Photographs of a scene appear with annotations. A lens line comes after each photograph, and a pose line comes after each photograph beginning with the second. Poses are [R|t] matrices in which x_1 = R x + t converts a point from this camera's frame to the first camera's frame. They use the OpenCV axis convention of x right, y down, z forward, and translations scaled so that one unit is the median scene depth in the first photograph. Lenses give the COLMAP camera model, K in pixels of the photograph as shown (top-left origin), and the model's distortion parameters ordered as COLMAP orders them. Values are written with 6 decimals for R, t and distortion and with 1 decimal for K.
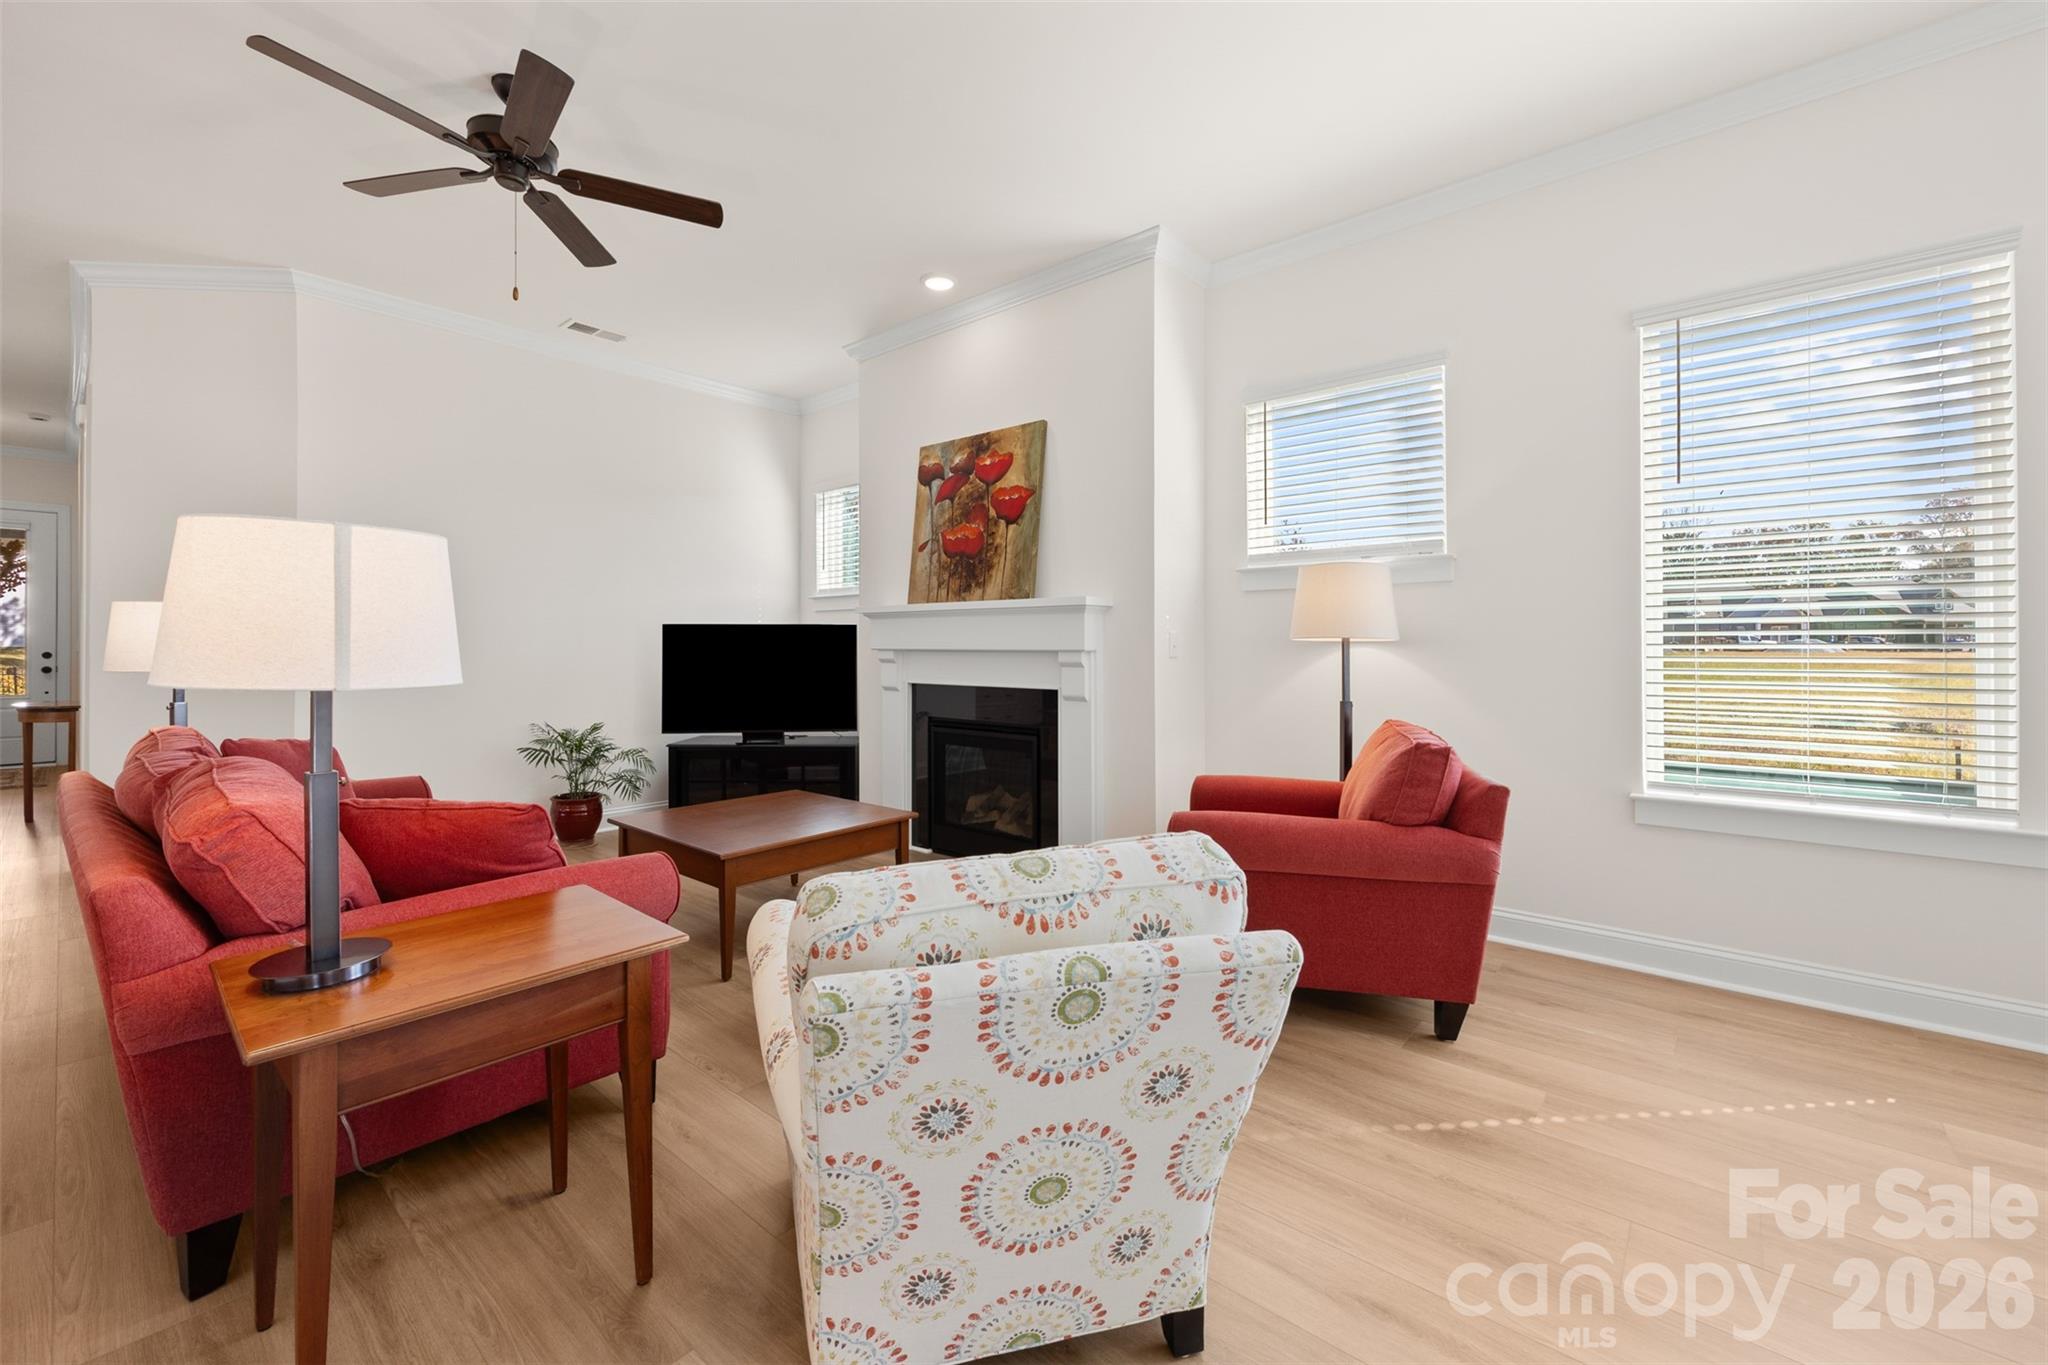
lens RADIAL K [[817.4, 0, 1030.1], [0, 817.4, 644.9], [0, 0, 1]] dist [-0.000850, 0.000148]
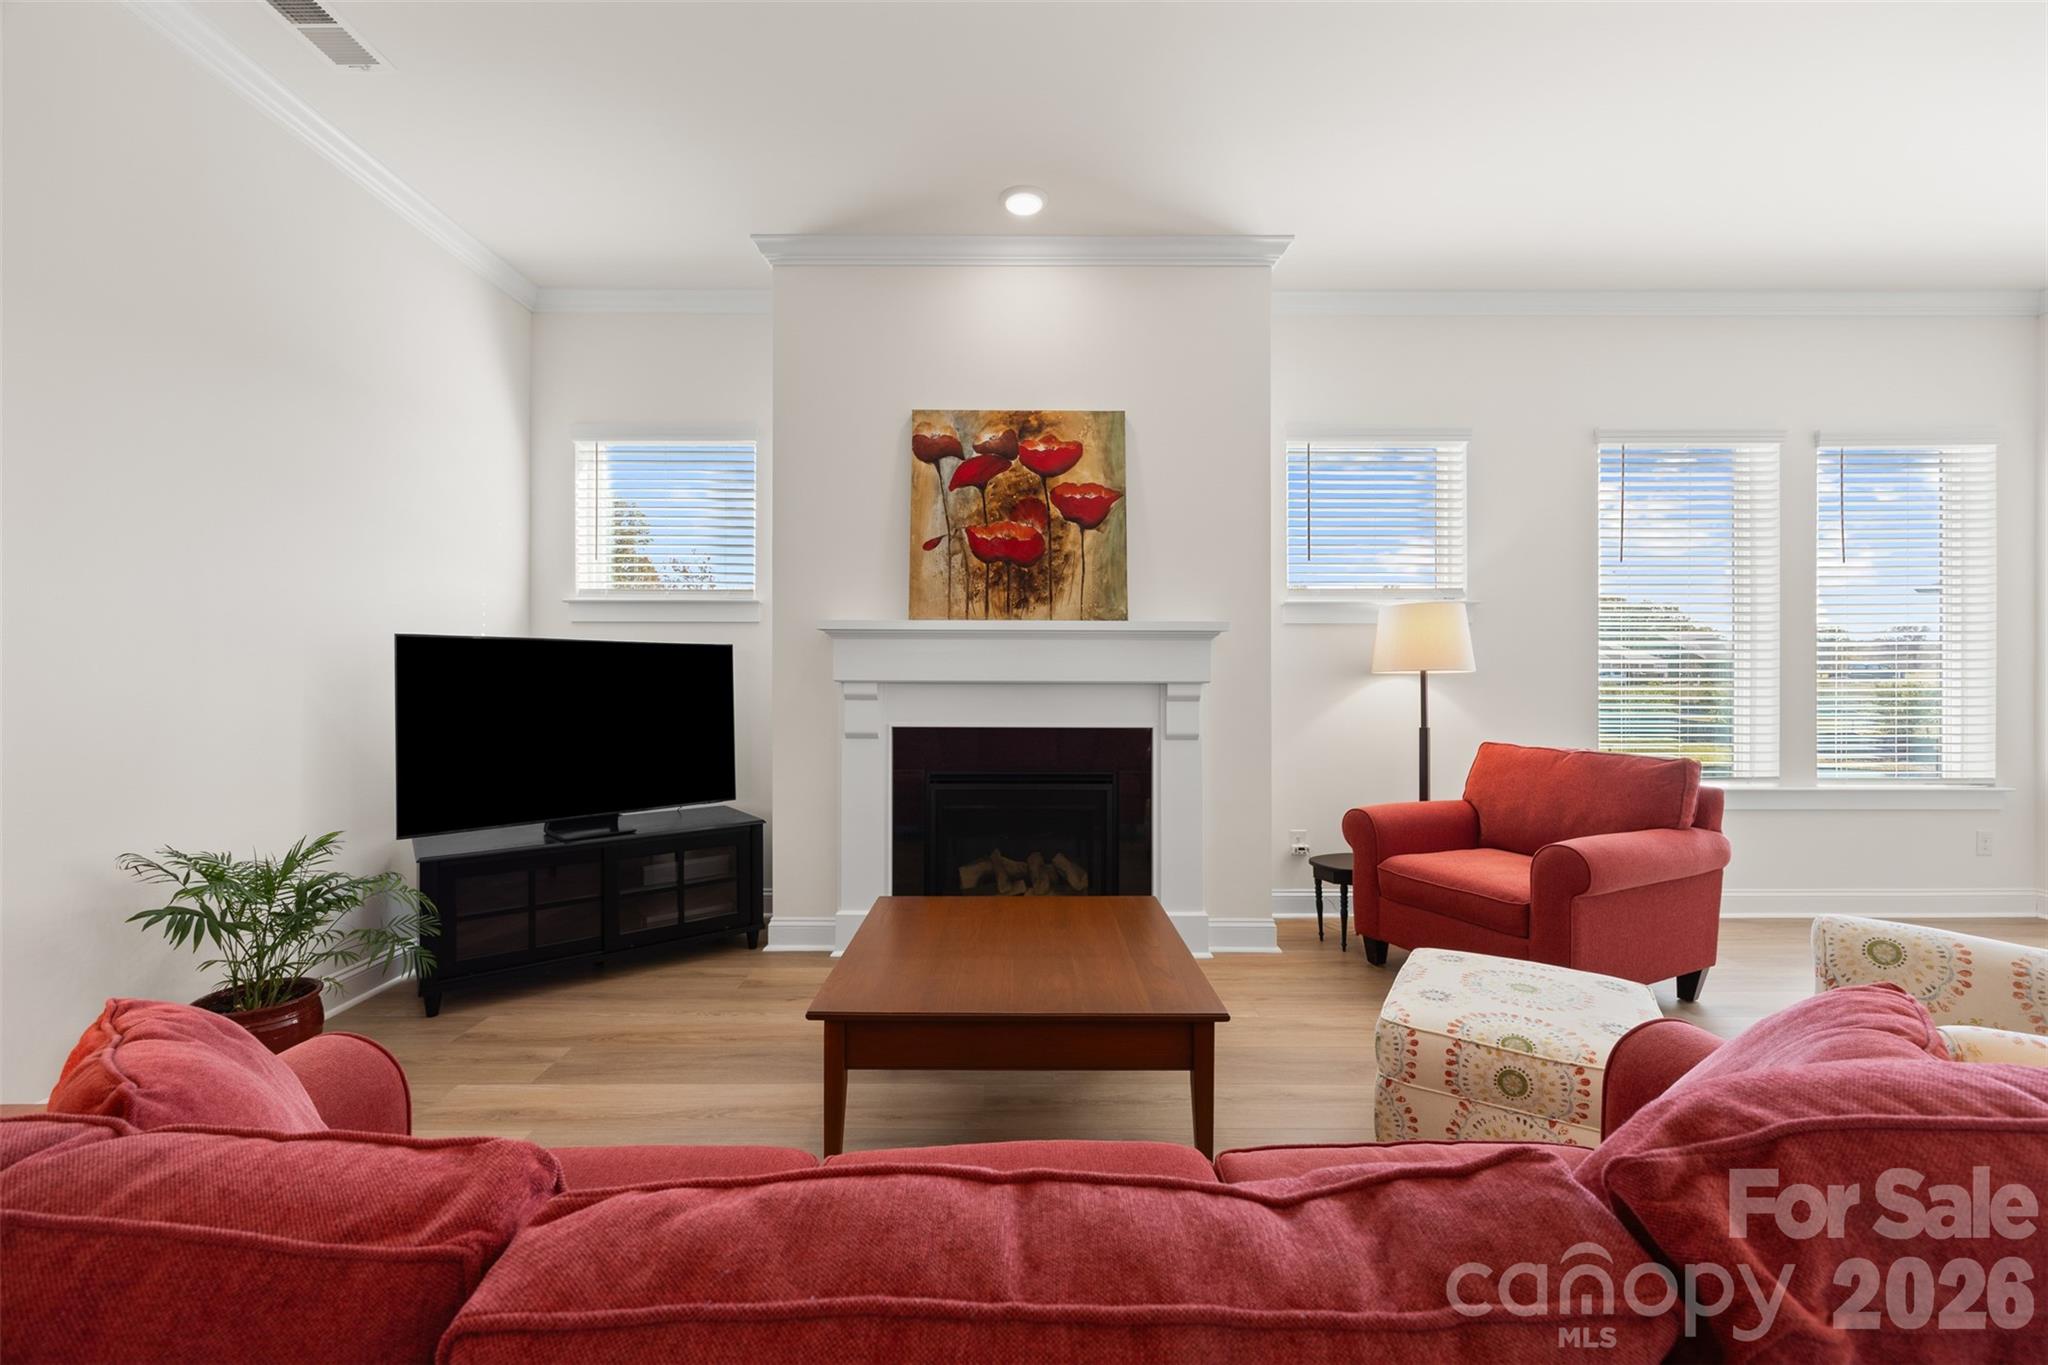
lens RADIAL K [[778.9, 0, 1028.0], [0, 778.9, 675.3], [0, 0, 1]] dist [0.000669, -0.000159]
pose [[0.768671, 0.002166, 0.639641, -0.558581], [-0.004179, 0.999990, 0.001636, -0.001503], [-0.639631, -0.003931, 0.768672, 0.425473]]
